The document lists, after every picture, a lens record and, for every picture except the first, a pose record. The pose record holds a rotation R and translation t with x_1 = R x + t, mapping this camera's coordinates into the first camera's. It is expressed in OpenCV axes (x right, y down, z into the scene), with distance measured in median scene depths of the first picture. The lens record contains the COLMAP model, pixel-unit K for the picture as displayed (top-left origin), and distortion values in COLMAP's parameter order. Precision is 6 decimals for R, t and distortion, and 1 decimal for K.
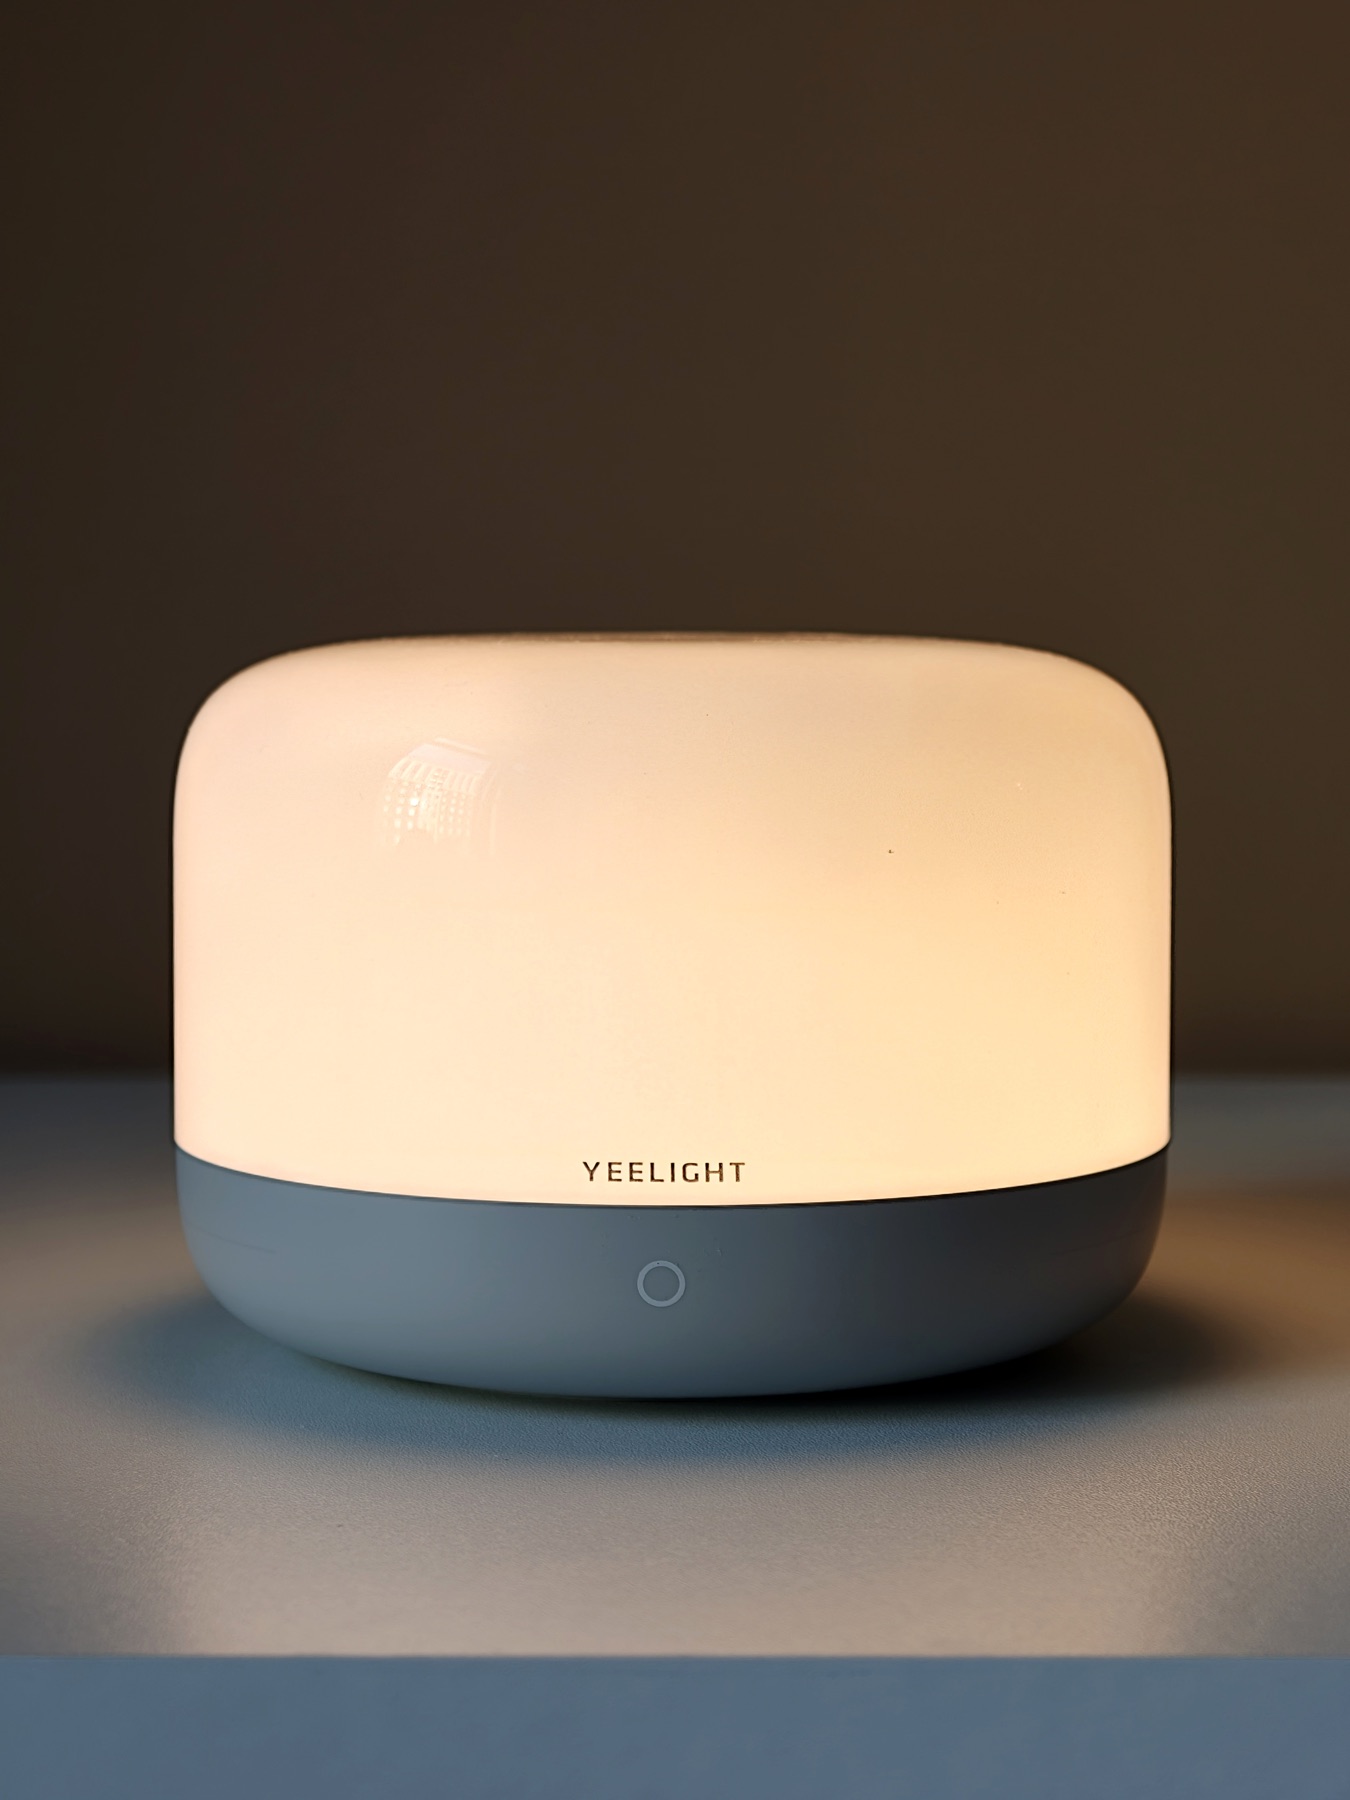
lens RADIAL K [[3680.9, 0, 702.6], [0, 3680.9, 895.1], [0, 0, 1]] dist [0.031696, -0.448318]
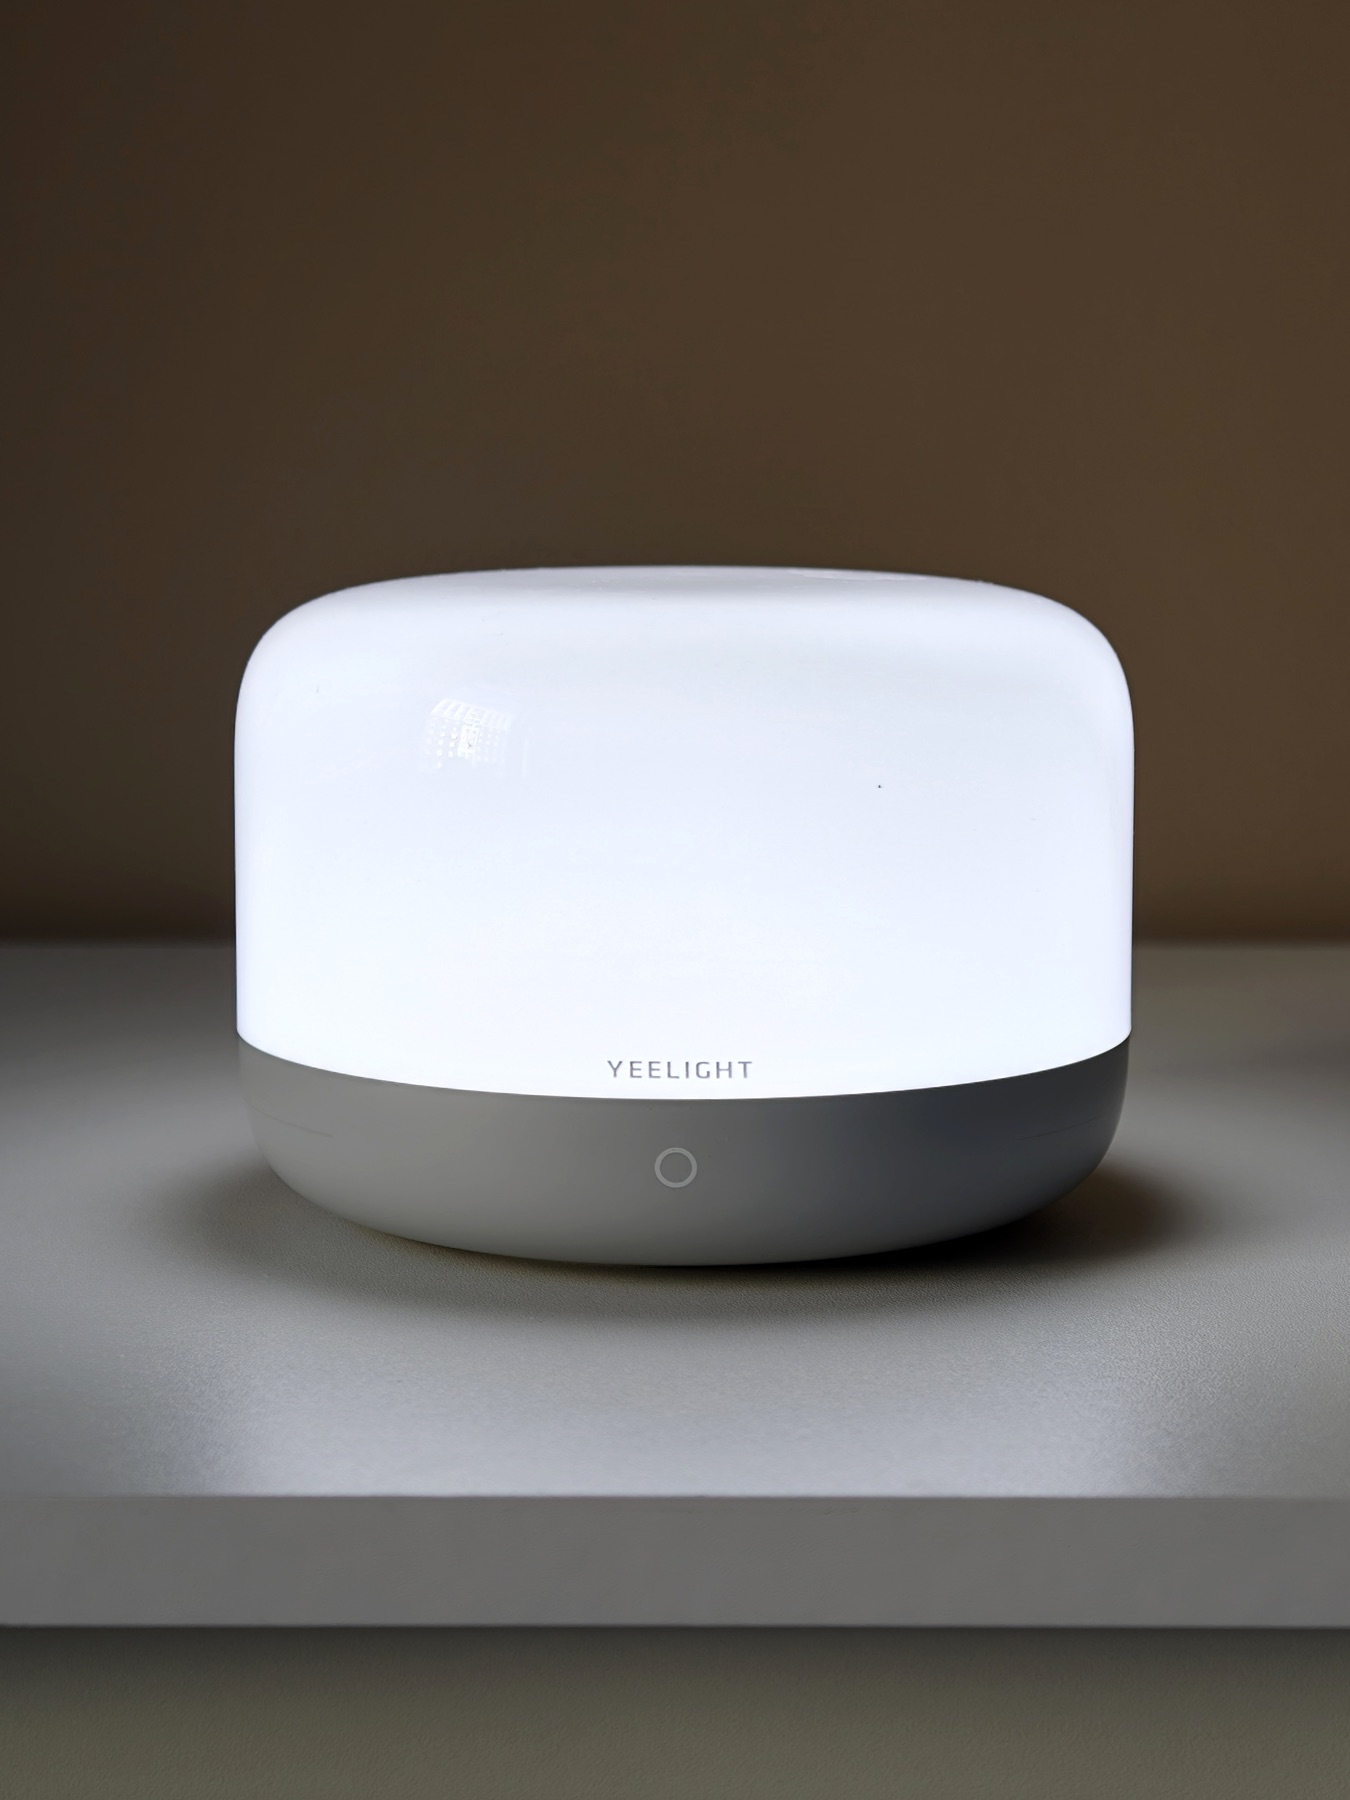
lens RADIAL K [[3679.6, 0, 675.0], [0, 3679.6, 900.0], [0, 0, 1]] dist [0.005122, -0.067829]
pose [[0.999979, -0.000194, -0.006536, -0.004850], [0.000504, 0.998873, 0.047463, -0.035152], [0.006519, -0.047465, 0.998852, -0.148291]]
